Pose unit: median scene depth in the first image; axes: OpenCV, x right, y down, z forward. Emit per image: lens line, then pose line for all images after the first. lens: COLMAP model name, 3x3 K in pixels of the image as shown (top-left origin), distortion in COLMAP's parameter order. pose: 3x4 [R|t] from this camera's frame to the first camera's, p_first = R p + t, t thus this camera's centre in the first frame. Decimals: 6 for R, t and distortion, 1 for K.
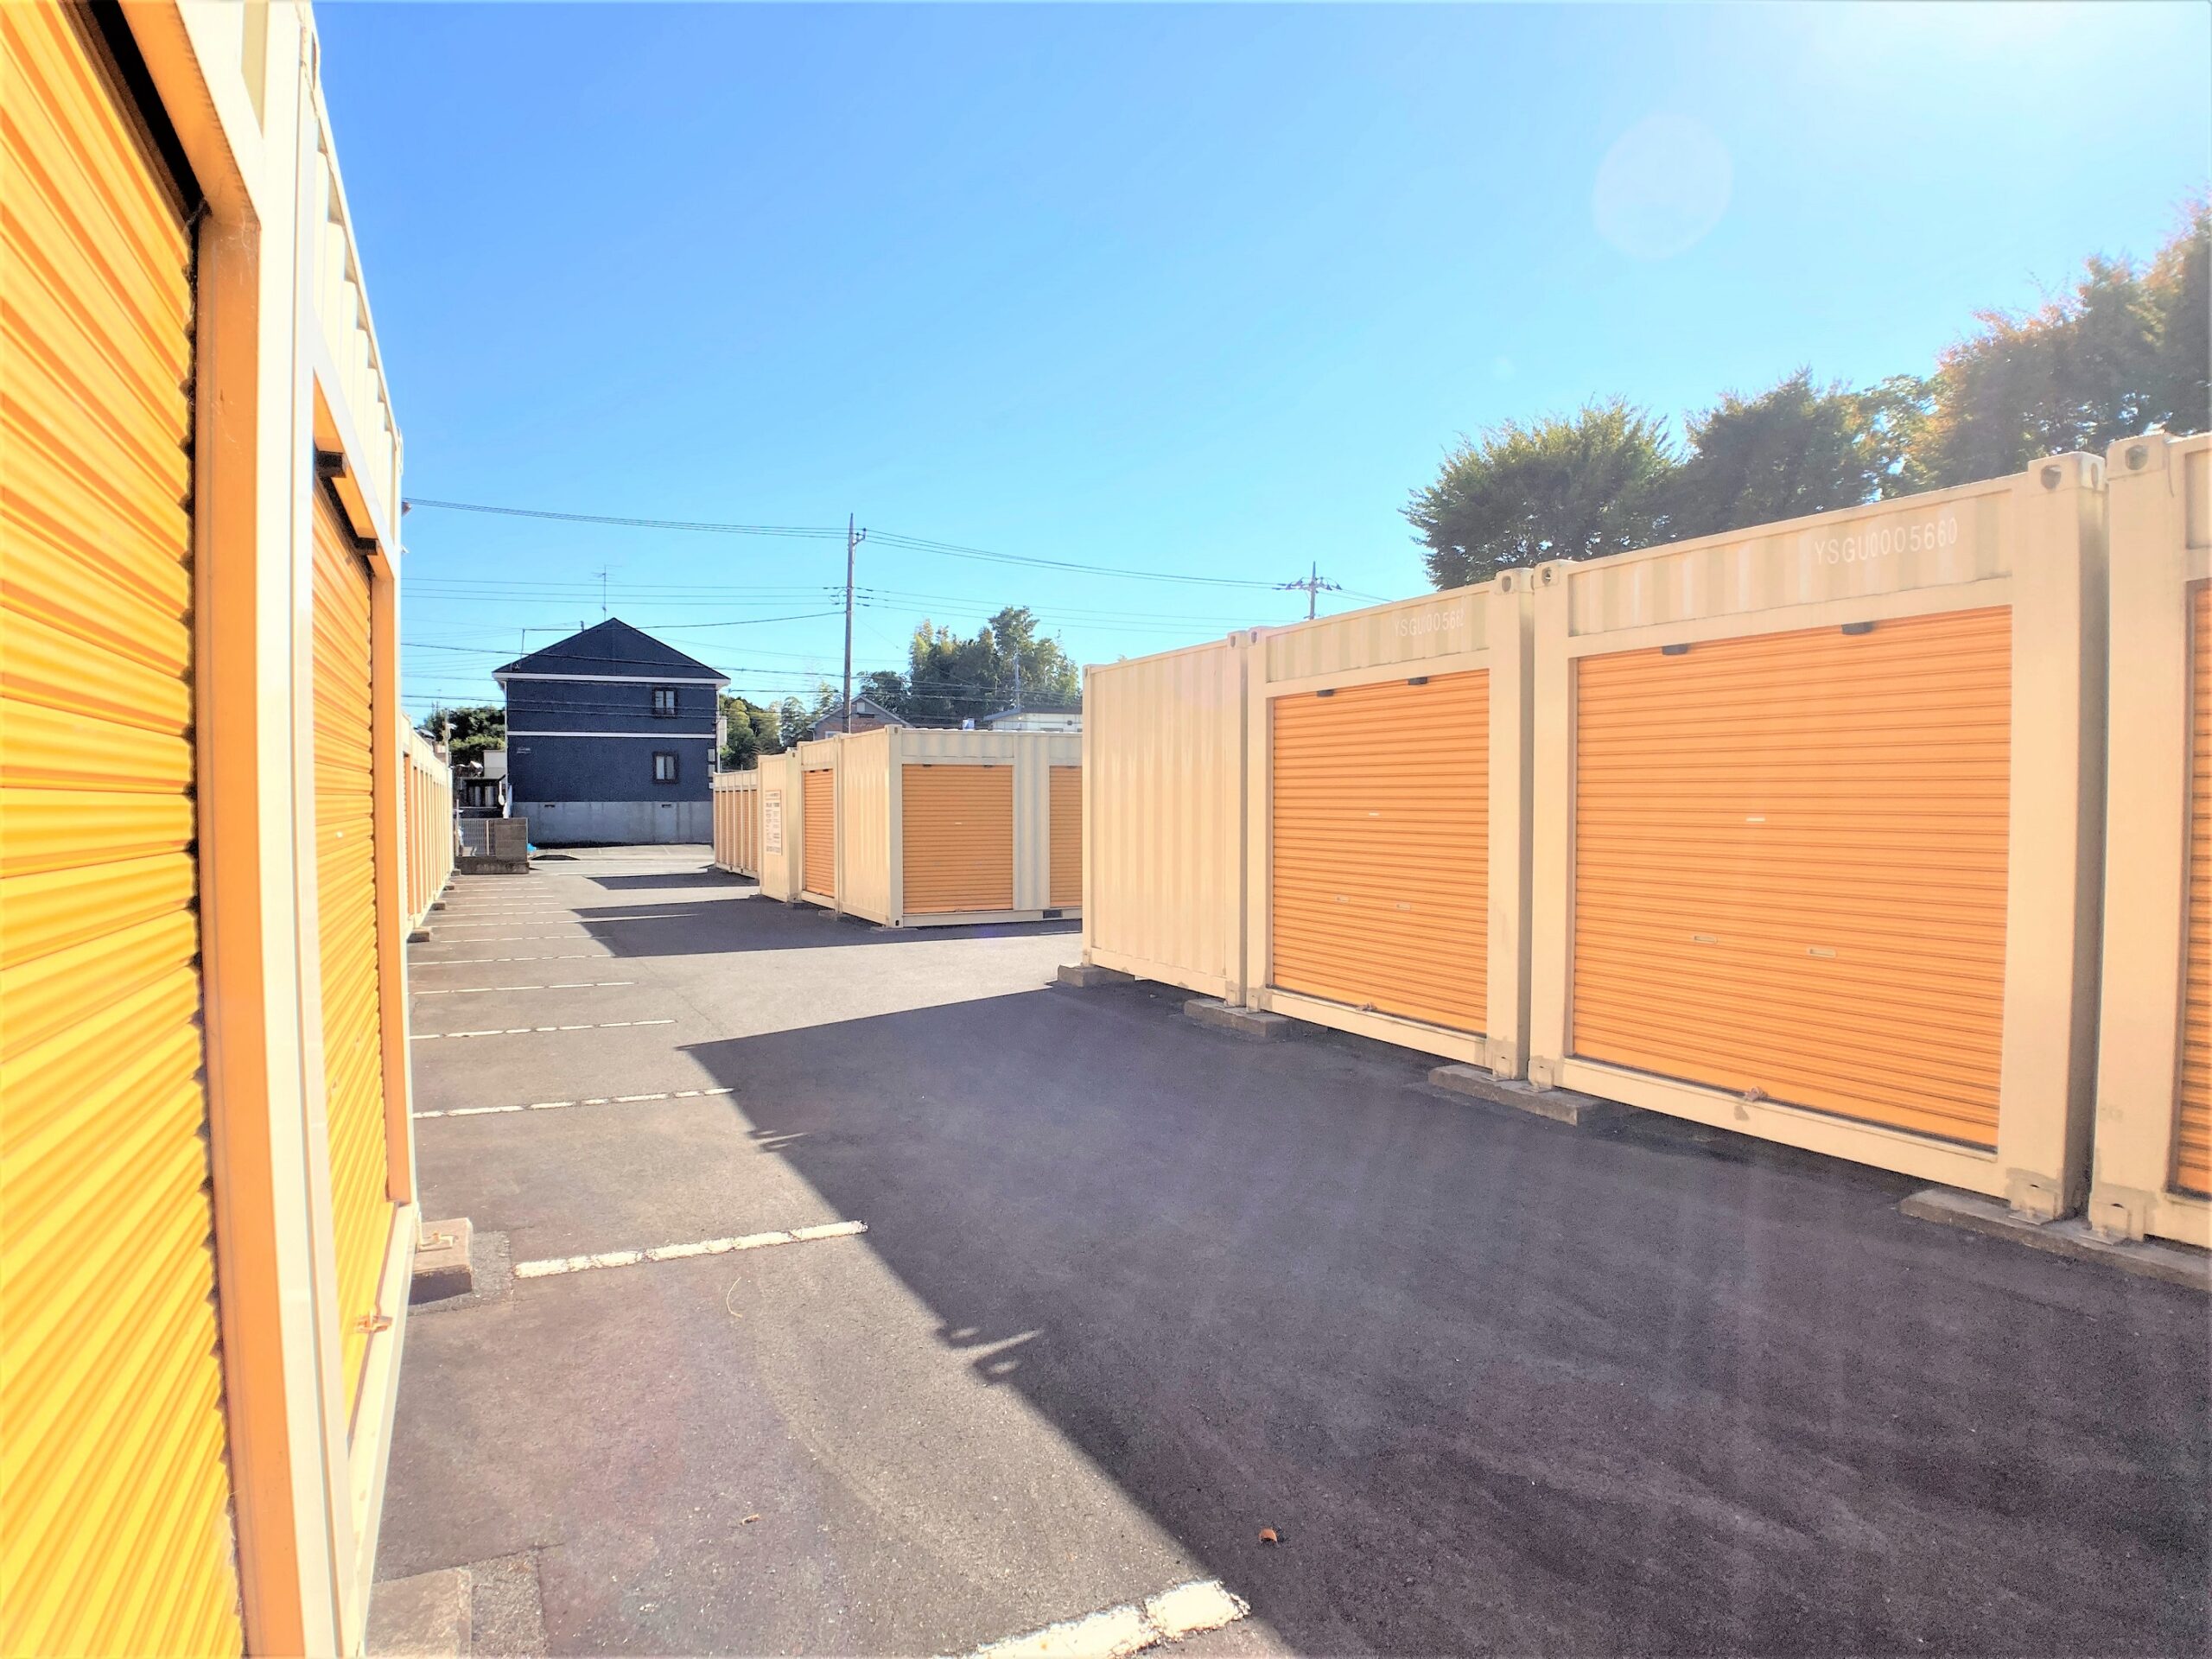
lens RADIAL K [[1226.9, 0, 1066.1], [0, 1226.9, 840.5], [0, 0, 1]] dist [-0.035438, -0.049241]
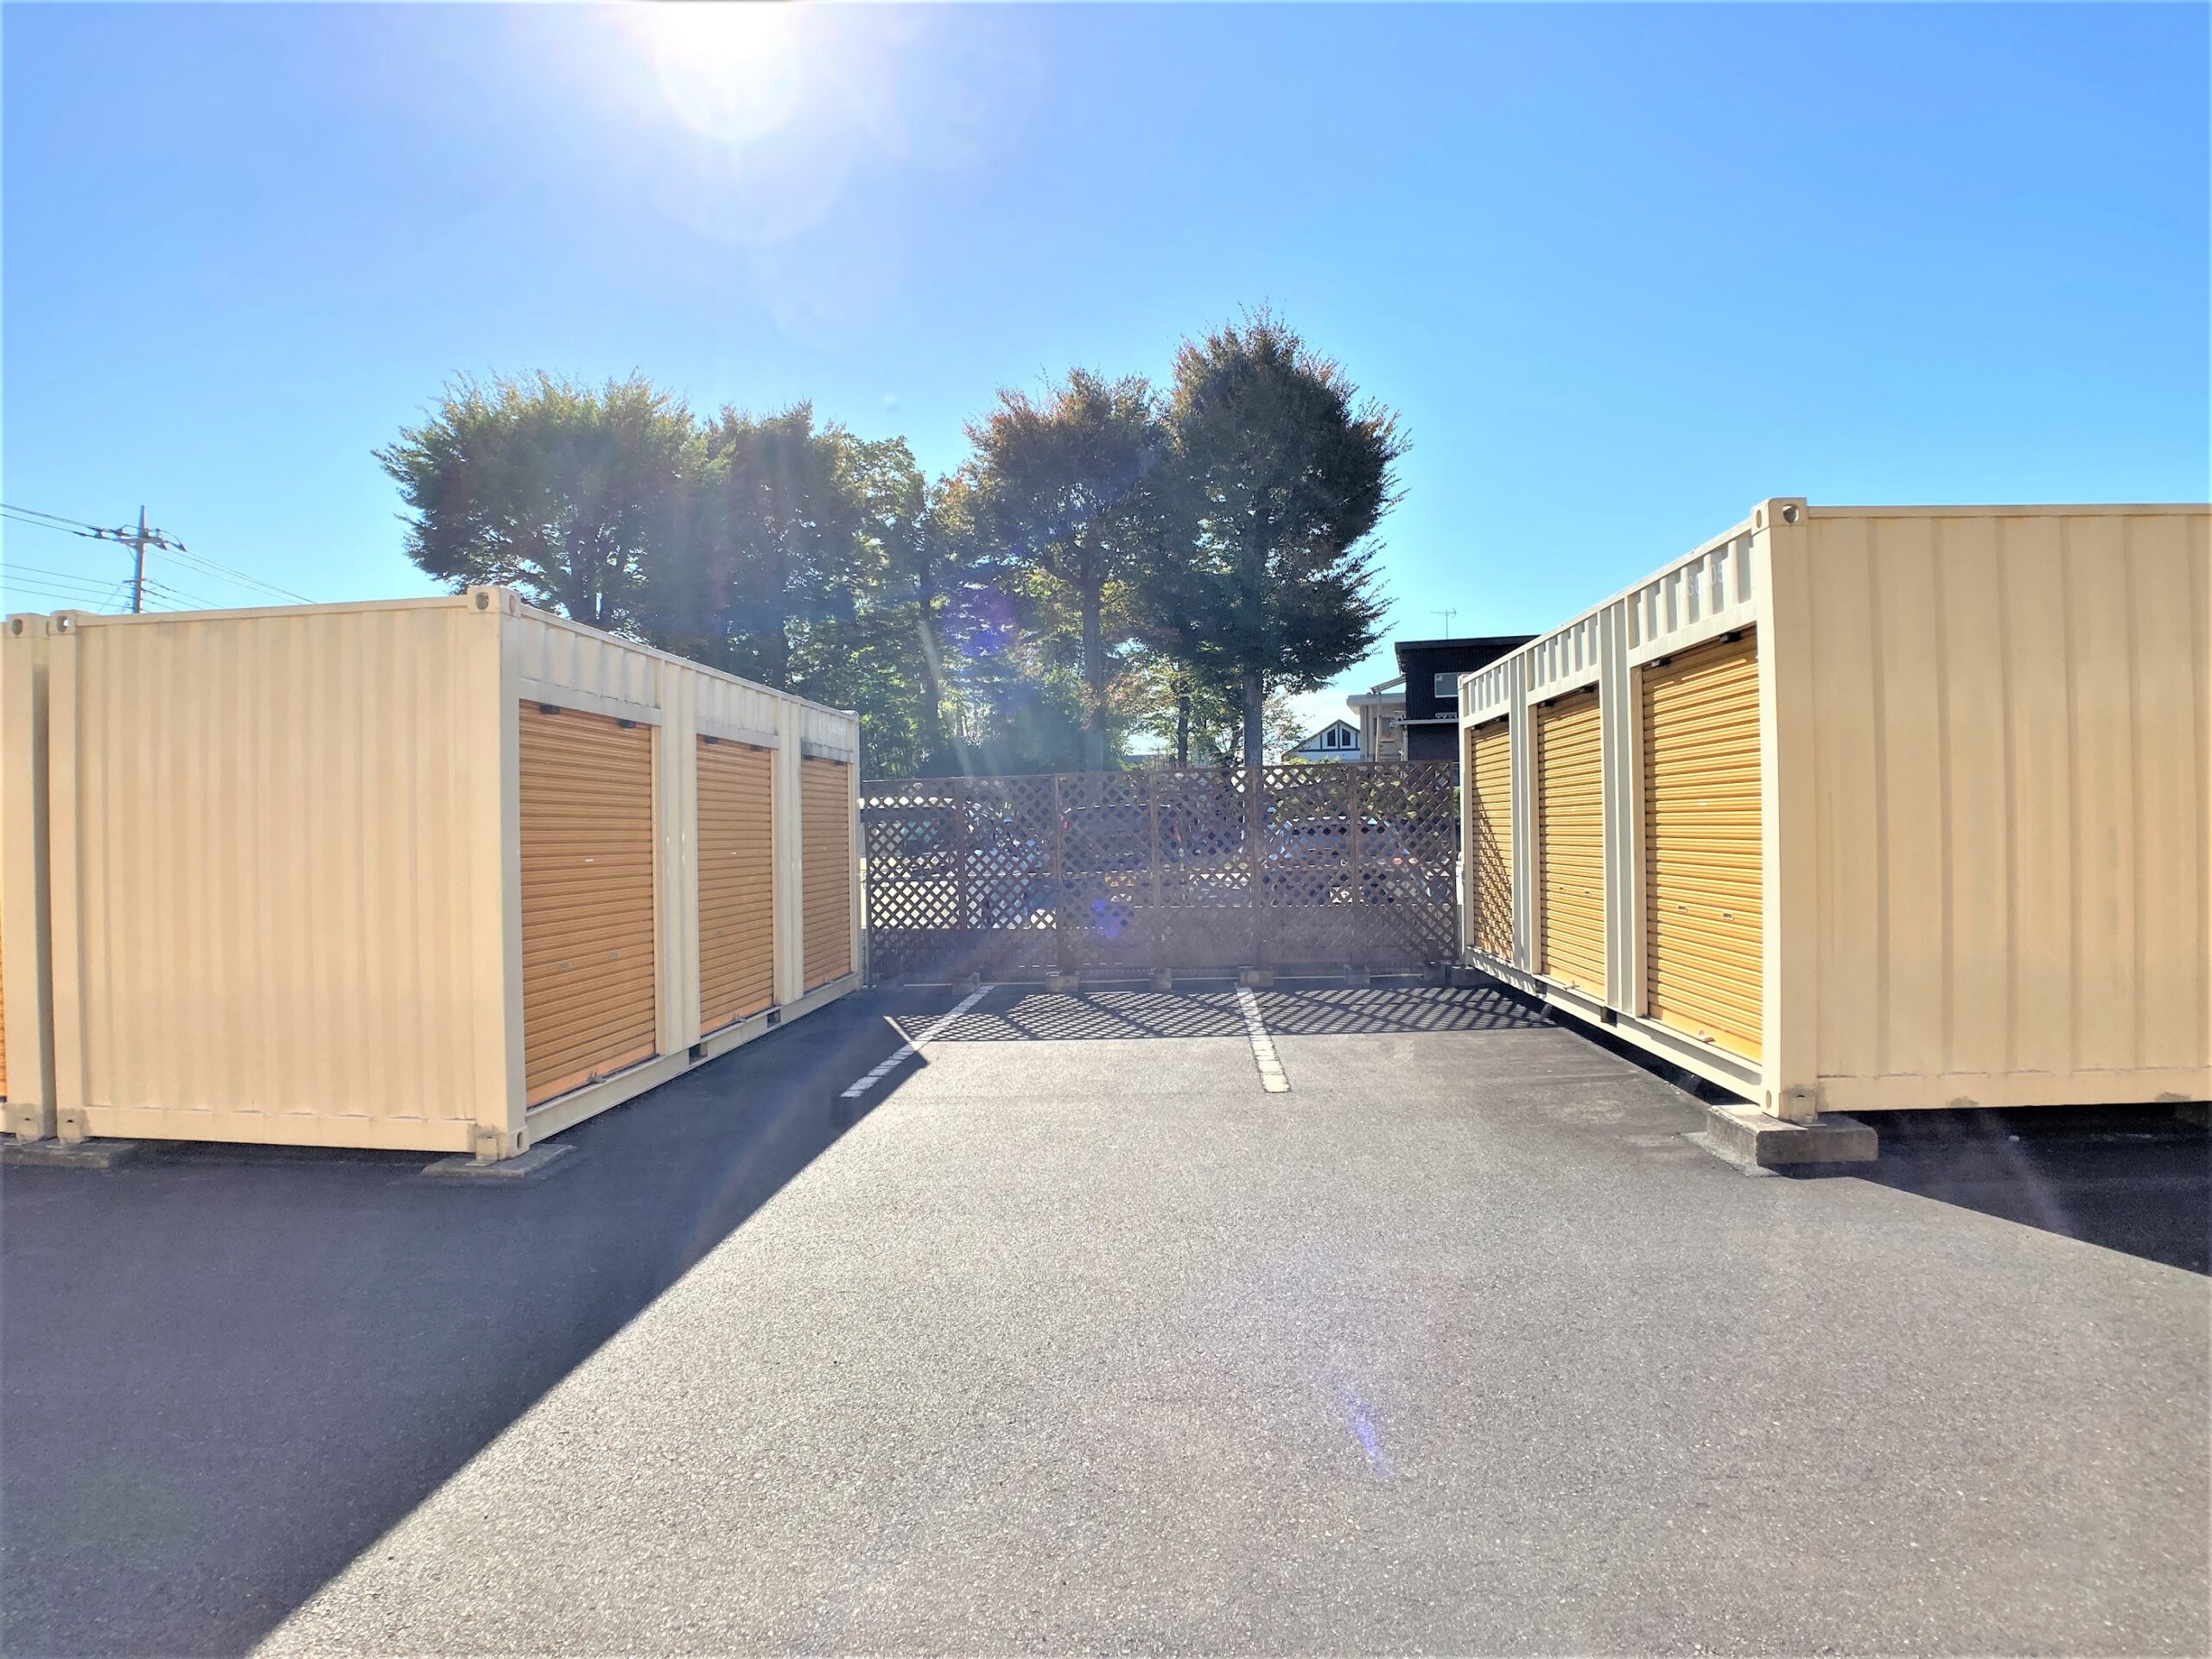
lens RADIAL K [[1210.8, 0, 1103.6], [0, 1210.8, 875.7], [0, 0, 1]] dist [-0.089172, -0.000286]
pose [[0.484482, -0.041448, 0.873819, -0.329316], [0.045312, 0.998725, 0.022249, -0.010698], [-0.873627, 0.028815, 0.485743, 0.649271]]
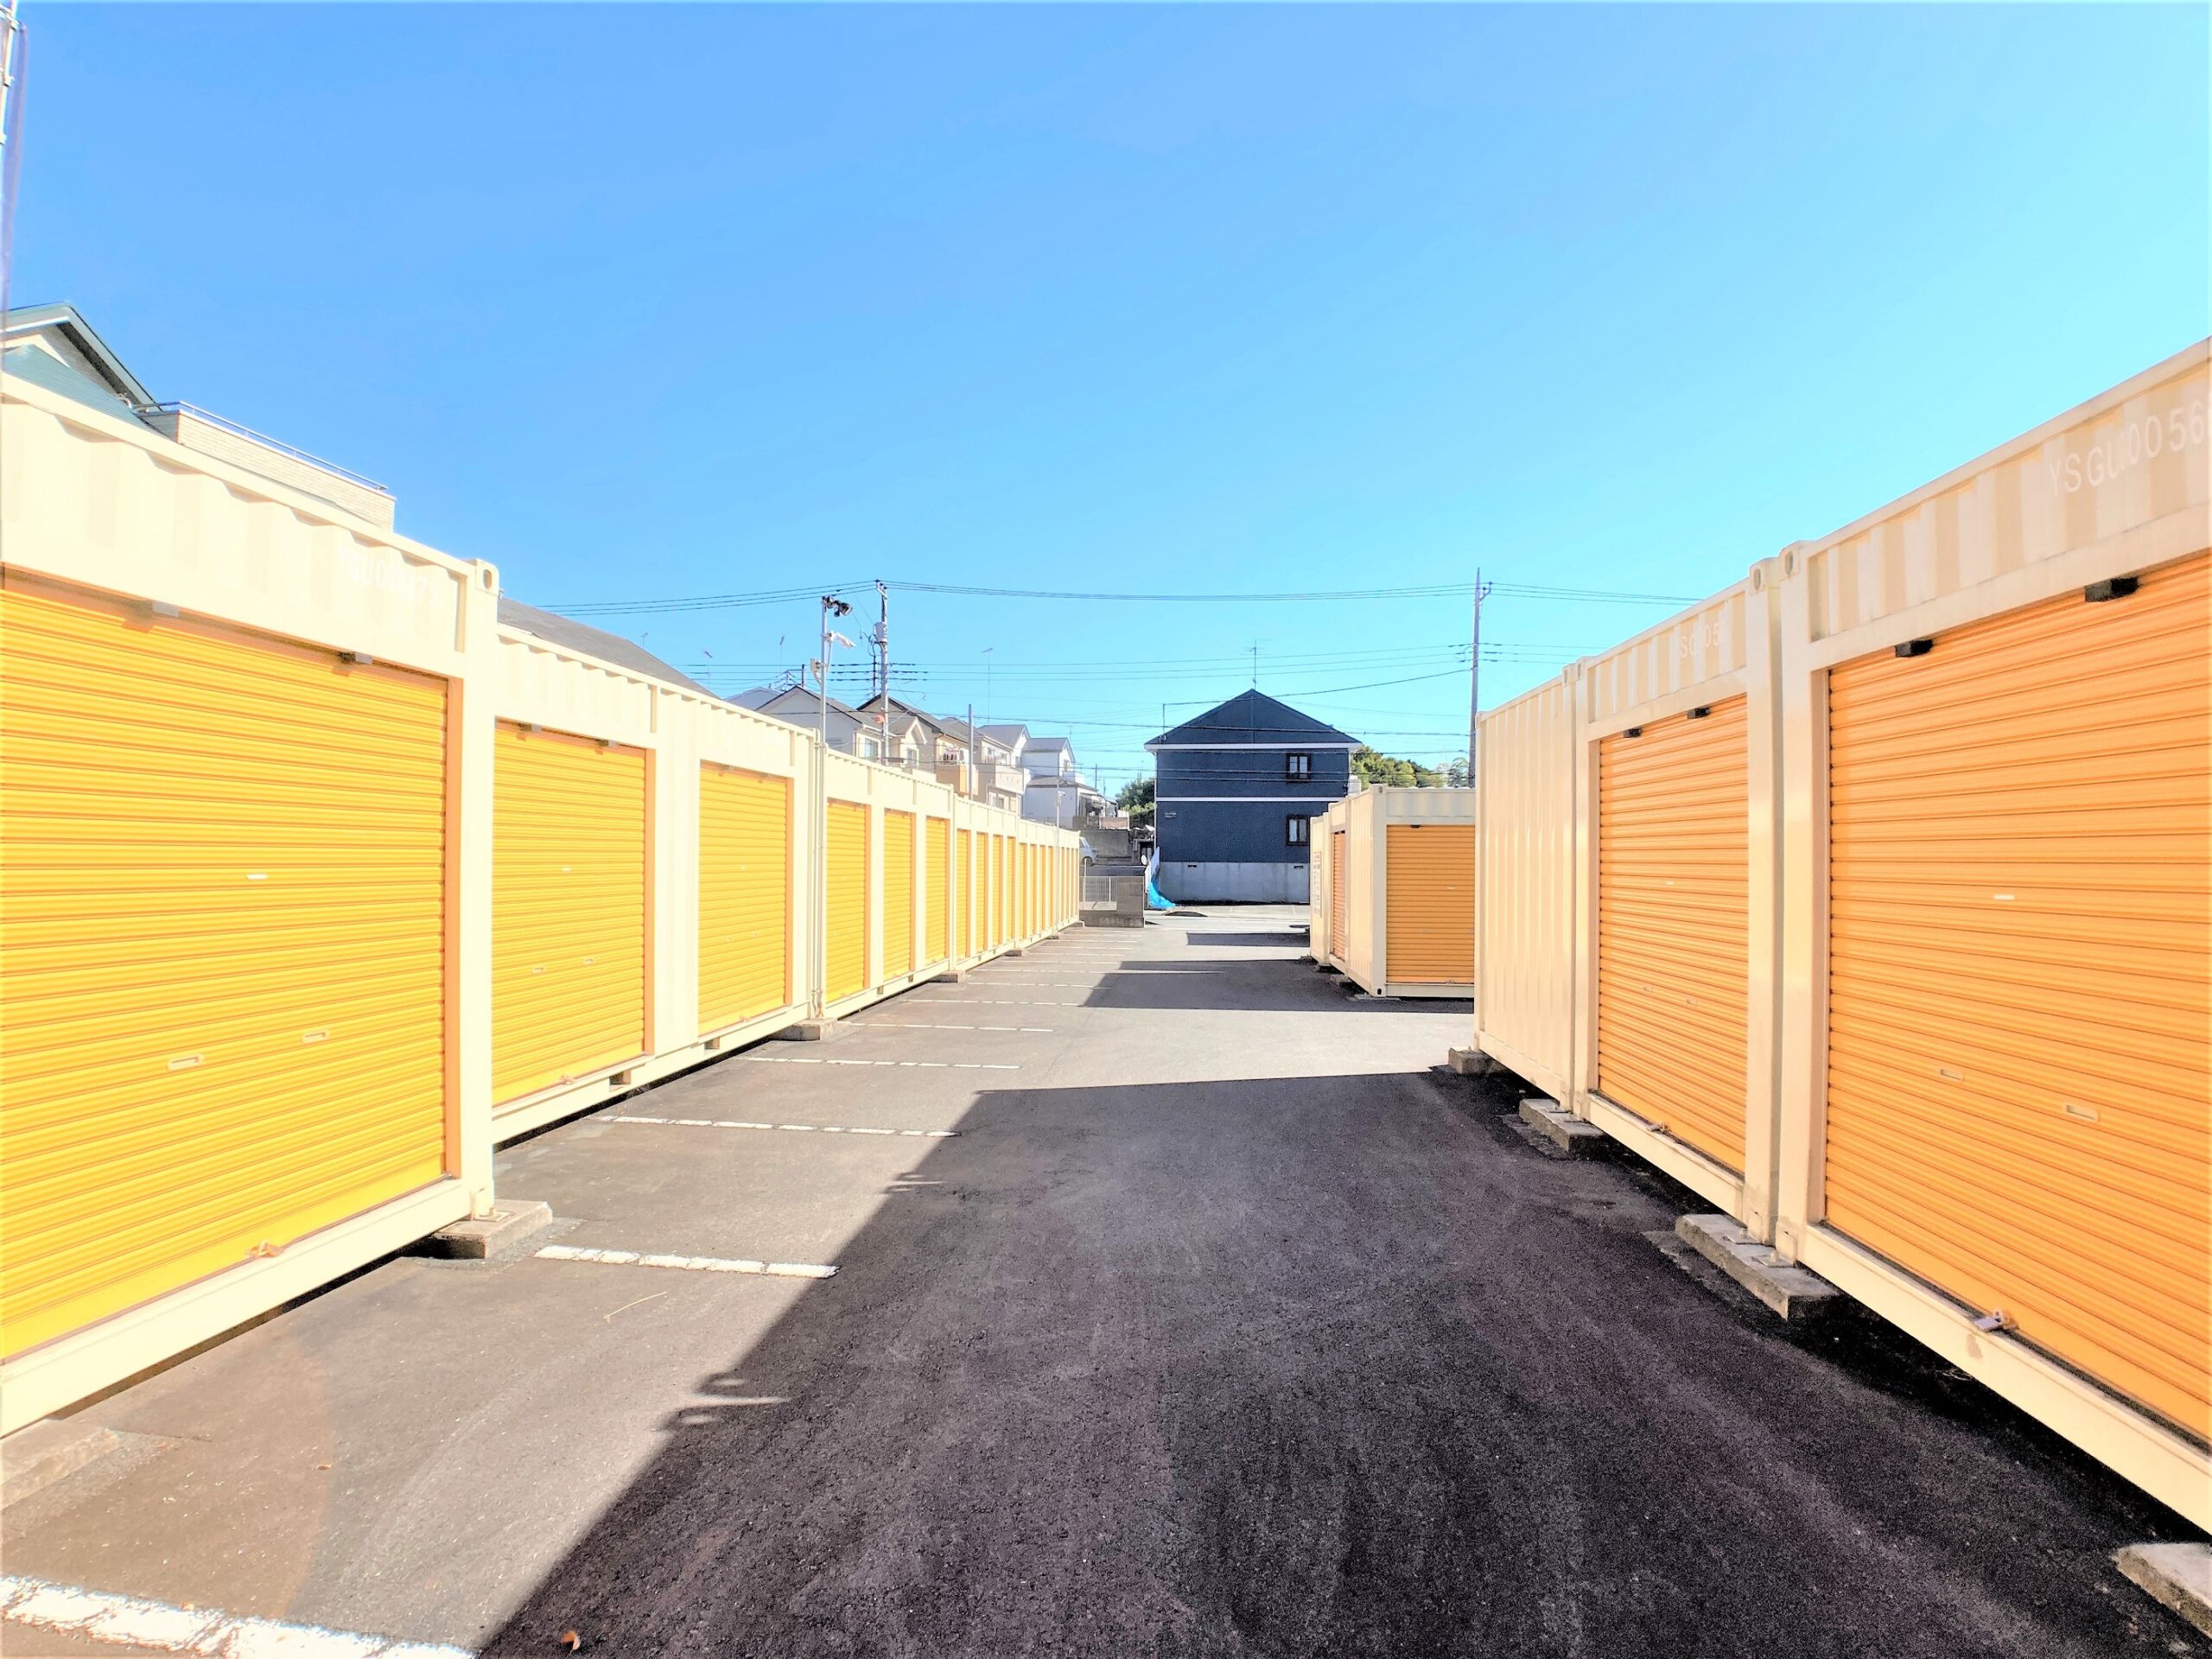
lens RADIAL K [[1226.9, 0, 1066.1], [0, 1226.9, 840.5], [0, 0, 1]] dist [-0.035438, -0.049241]
pose [[0.852388, 0.000682, -0.522910, 0.143938], [-0.027628, 0.998661, -0.043734, -0.001788], [0.522180, 0.051725, 0.851265, 0.056746]]
